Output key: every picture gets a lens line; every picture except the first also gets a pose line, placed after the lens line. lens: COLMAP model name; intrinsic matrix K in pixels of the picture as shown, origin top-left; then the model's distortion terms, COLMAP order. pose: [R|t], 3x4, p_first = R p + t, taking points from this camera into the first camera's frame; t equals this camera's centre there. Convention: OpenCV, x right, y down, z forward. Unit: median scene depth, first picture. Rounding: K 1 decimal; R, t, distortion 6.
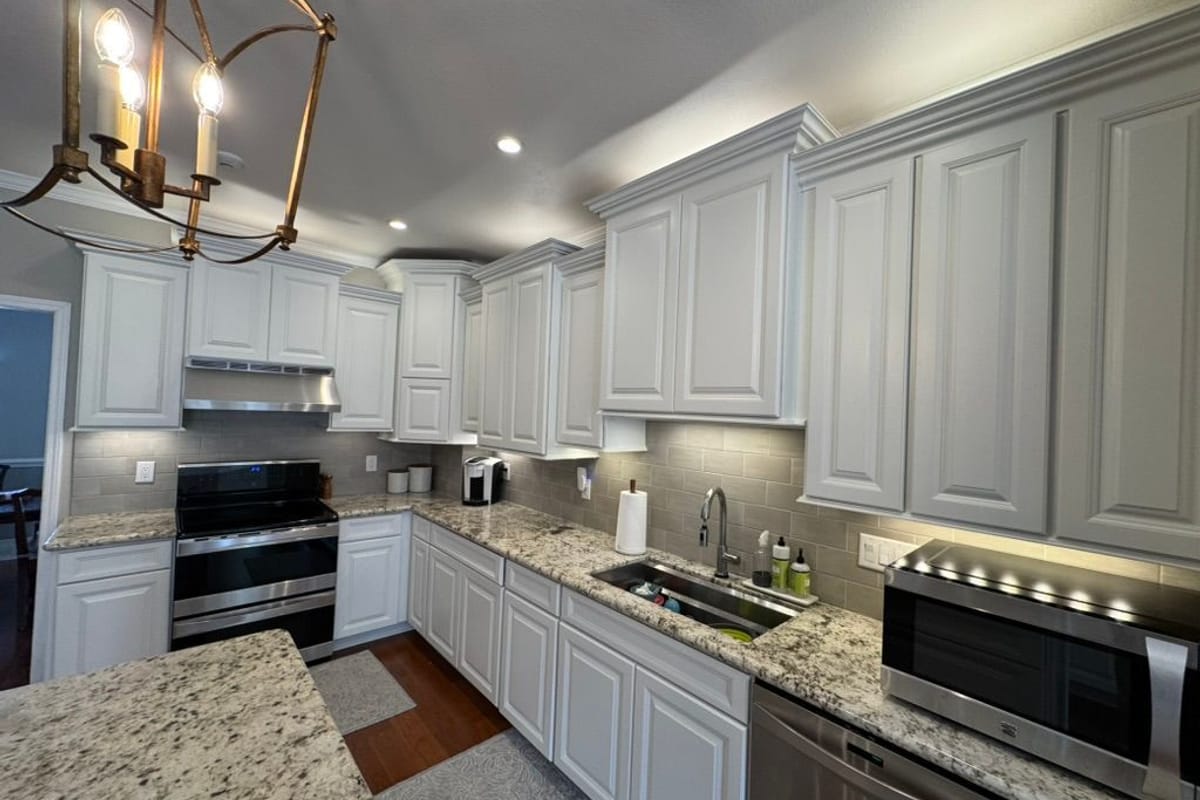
lens RADIAL K [[477.2, 0, 598.0], [0, 477.2, 403.1], [0, 0, 1]] dist [0.003950, 0.000163]
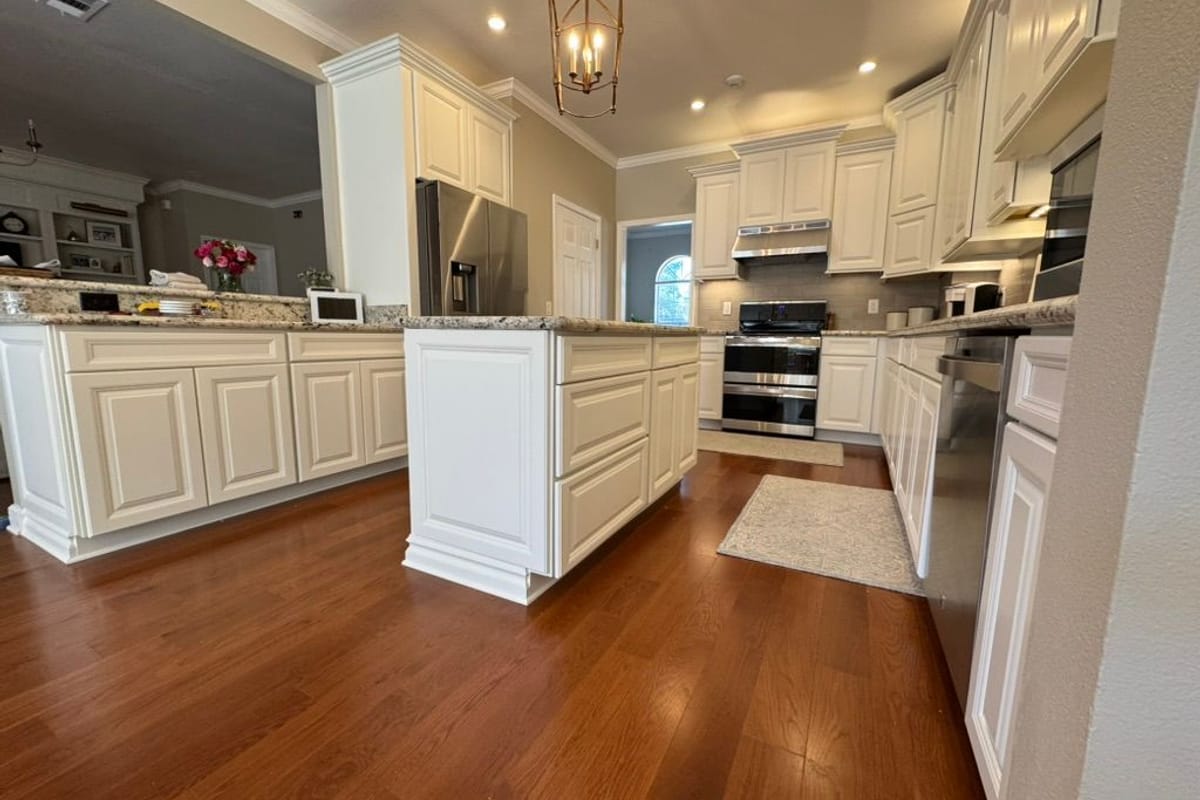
lens RADIAL K [[477.2, 0, 594.9], [0, 477.2, 400.9], [0, 0, 1]] dist [0.003950, 0.000163]
pose [[0.341574, 0.087520, -0.935771, 0.432905], [0.020302, 0.994735, 0.100445, 0.252000], [0.939636, -0.053307, 0.337999, -0.019606]]
